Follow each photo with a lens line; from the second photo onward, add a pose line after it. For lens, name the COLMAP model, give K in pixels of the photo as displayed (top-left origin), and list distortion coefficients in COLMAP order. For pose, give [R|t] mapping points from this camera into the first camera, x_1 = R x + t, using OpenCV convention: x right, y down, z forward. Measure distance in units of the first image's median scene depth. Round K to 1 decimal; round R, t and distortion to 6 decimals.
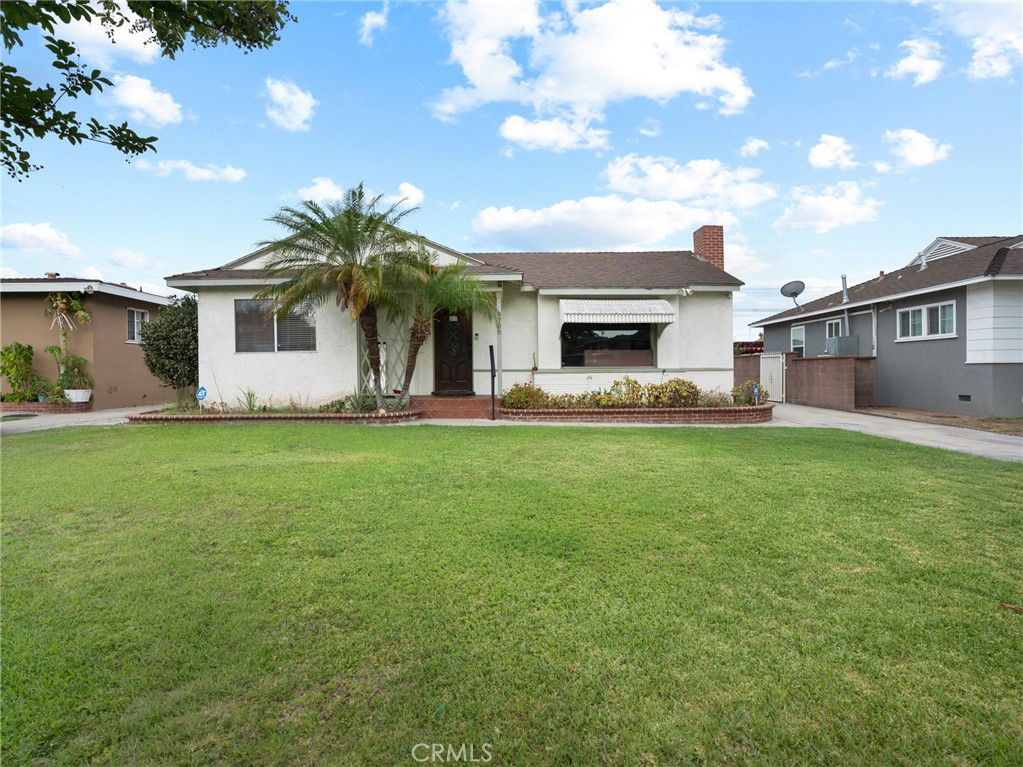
lens RADIAL K [[531.0, 0, 518.0], [0, 531.0, 380.5], [0, 0, 1]] dist [-0.071463, 0.031866]
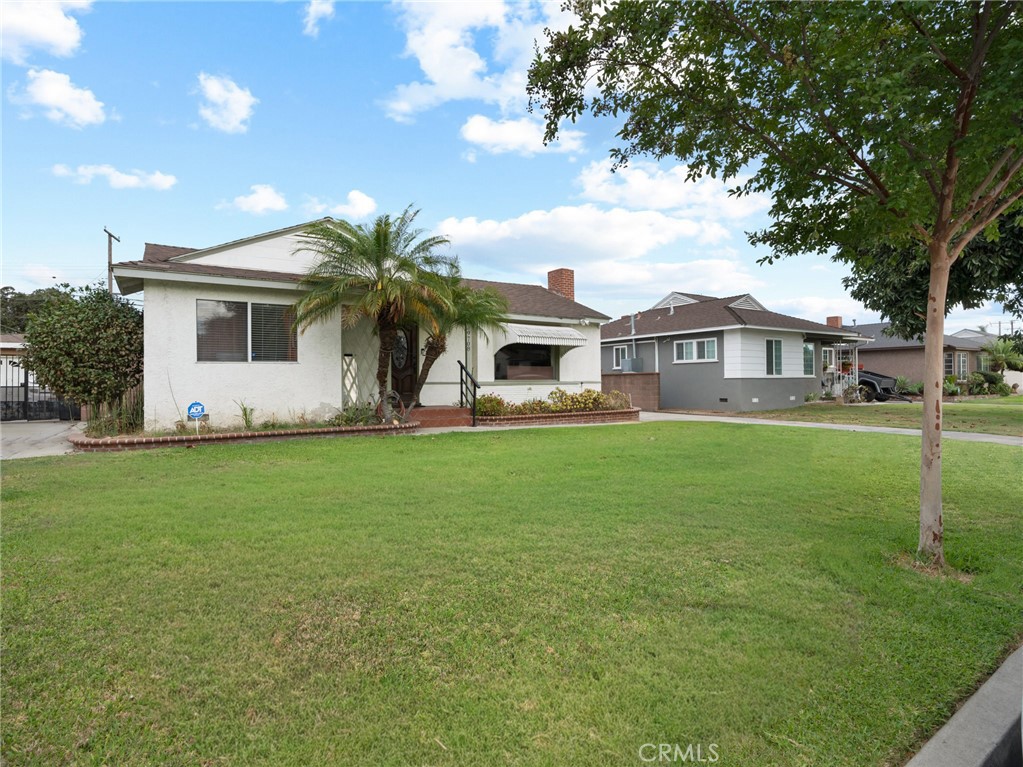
lens RADIAL K [[531.0, 0, 518.0], [0, 531.0, 380.5], [0, 0, 1]] dist [-0.071463, 0.031866]
pose [[0.829671, 0.002218, 0.558248, -0.727528], [0.012921, 0.999648, -0.023175, 0.004125], [-0.558103, 0.026441, 0.829350, 0.011377]]
